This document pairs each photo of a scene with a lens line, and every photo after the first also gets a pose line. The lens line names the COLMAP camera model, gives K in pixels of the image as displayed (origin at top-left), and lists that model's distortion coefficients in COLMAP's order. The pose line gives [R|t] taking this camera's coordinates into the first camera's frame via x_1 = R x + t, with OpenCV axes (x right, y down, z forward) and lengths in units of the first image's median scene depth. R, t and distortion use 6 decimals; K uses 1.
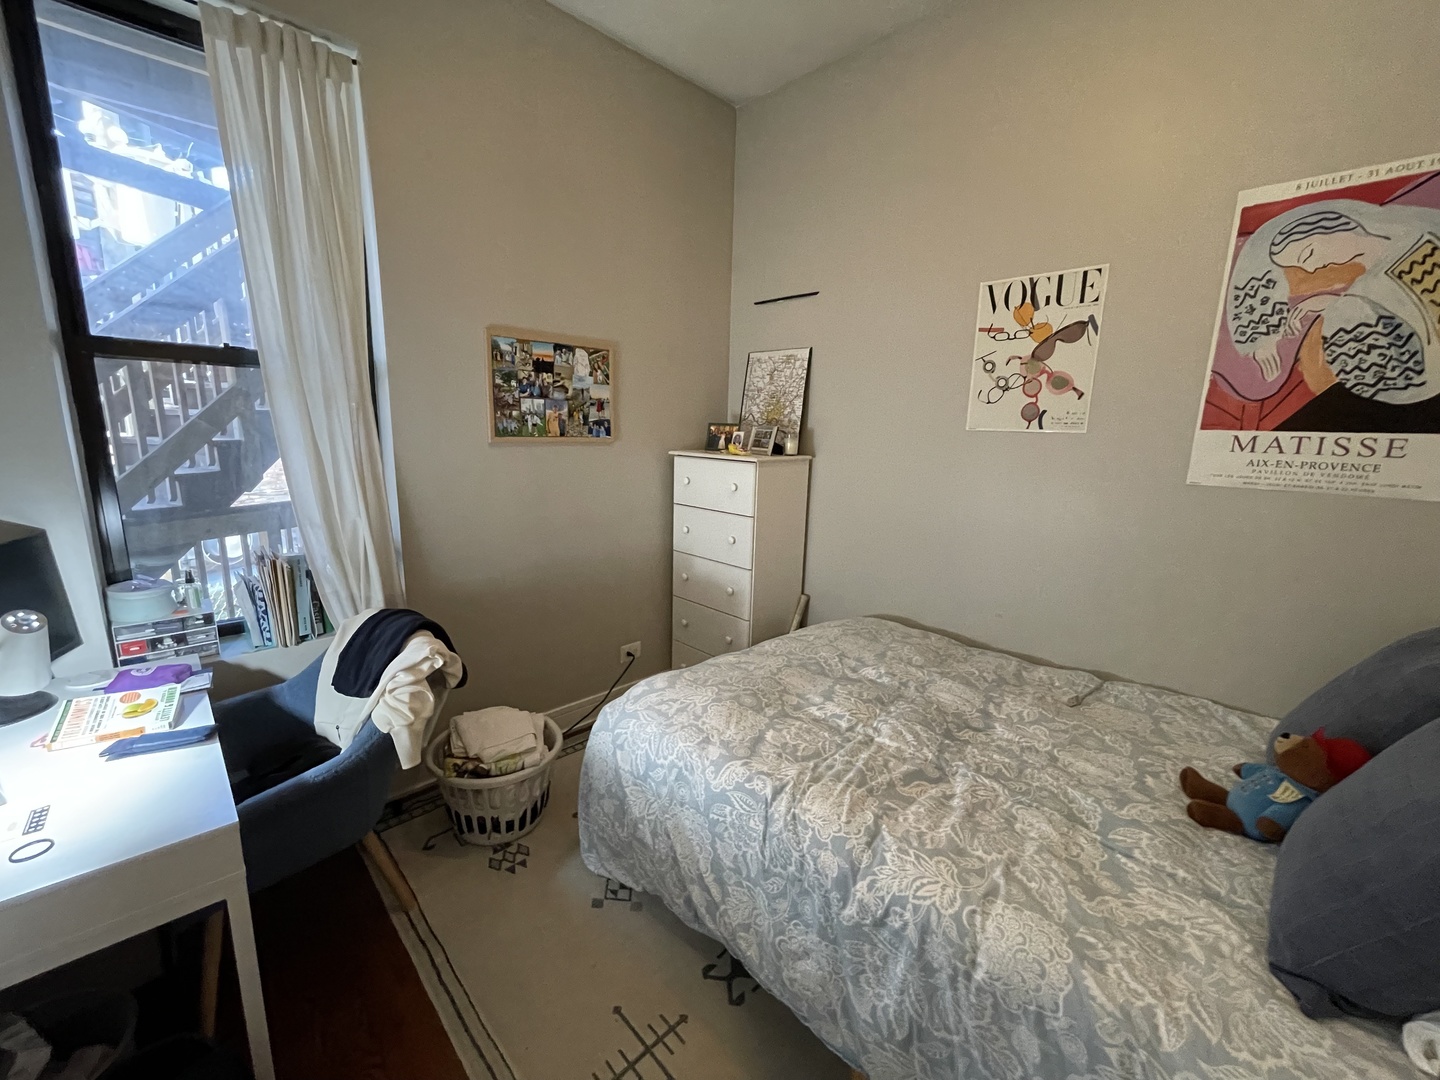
lens RADIAL K [[586.7, 0, 723.1], [0, 586.7, 541.4], [0, 0, 1]] dist [-0.003380, 0.001518]
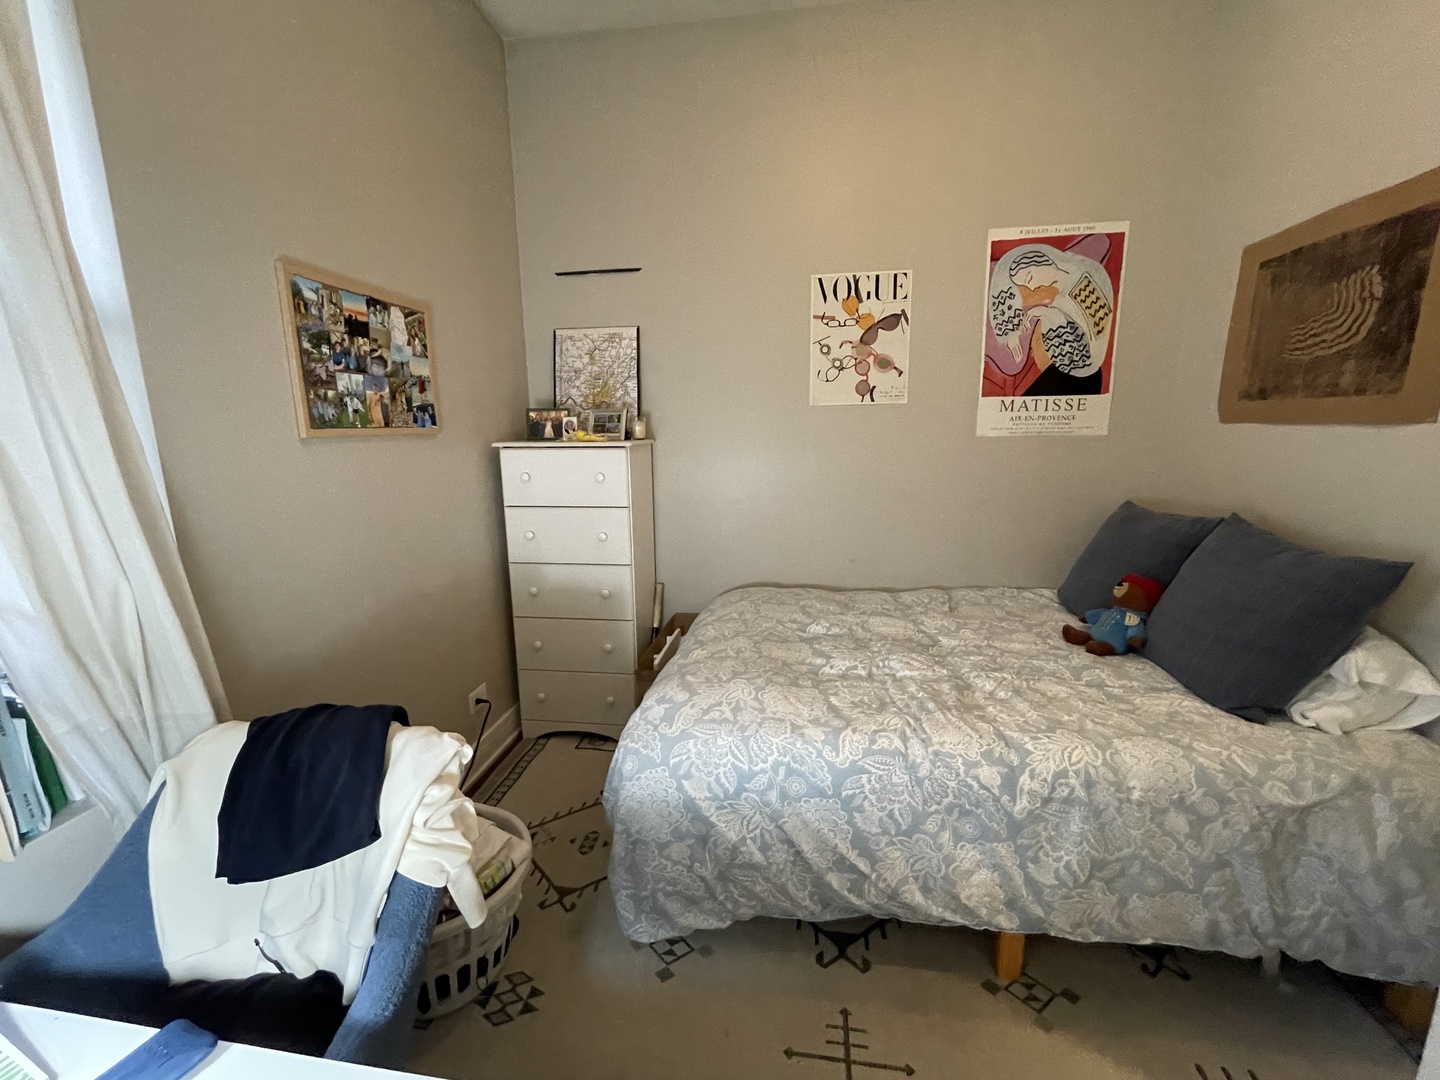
lens RADIAL K [[586.7, 0, 719.7], [0, 586.7, 539.2], [0, 0, 1]] dist [-0.003380, 0.001518]
pose [[0.792879, -0.153198, 0.589808, -0.549351], [0.154246, 0.986818, 0.048965, -0.020594], [-0.589534, 0.052153, 0.806058, 0.253133]]
